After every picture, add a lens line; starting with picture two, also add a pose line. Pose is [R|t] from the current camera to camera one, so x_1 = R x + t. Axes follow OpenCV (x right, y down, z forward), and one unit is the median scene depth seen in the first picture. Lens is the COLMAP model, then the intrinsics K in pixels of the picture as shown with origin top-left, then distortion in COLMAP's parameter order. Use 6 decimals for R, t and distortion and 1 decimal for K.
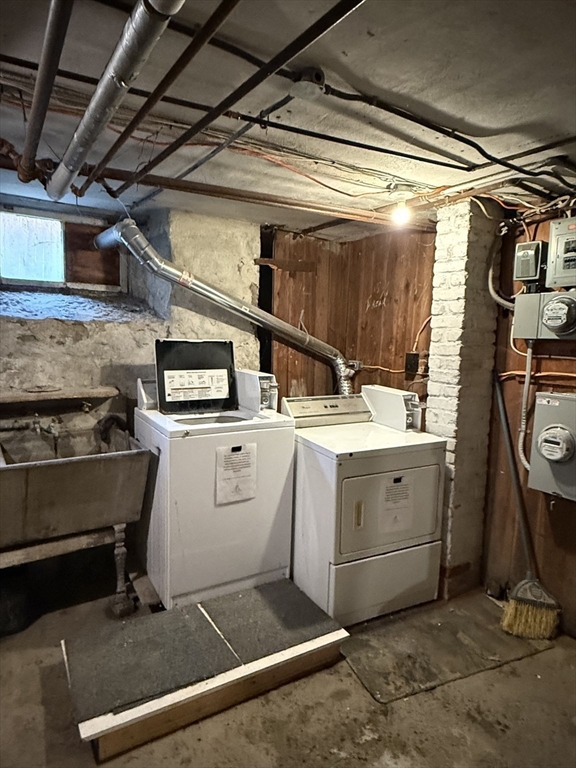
lens RADIAL K [[481.9, 0, 287.4], [0, 481.9, 383.8], [0, 0, 1]] dist [0.000370, 0.000544]
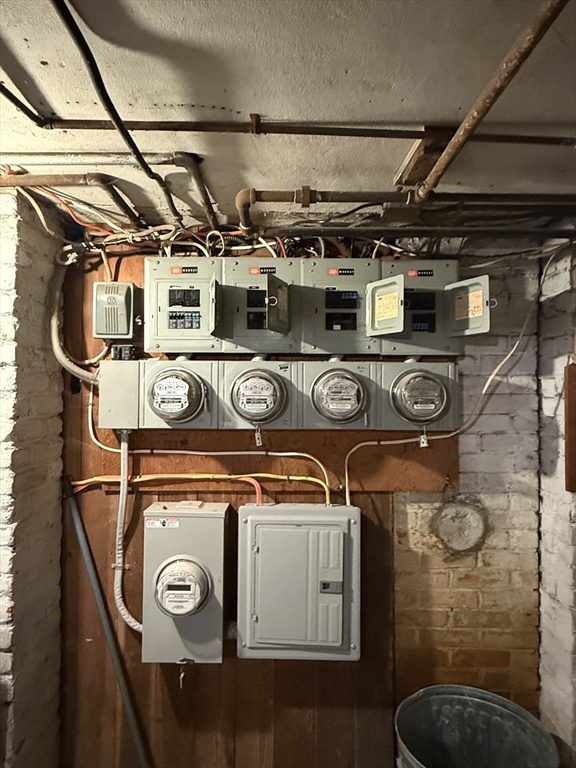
lens RADIAL K [[481.9, 0, 288.4], [0, 481.9, 378.2], [0, 0, 1]] dist [0.000370, 0.000544]
pose [[0.551302, -0.015223, 0.834167, 0.079126], [0.093418, 0.994672, -0.043588, -0.109337], [-0.829059, 0.101956, 0.549787, 0.441164]]
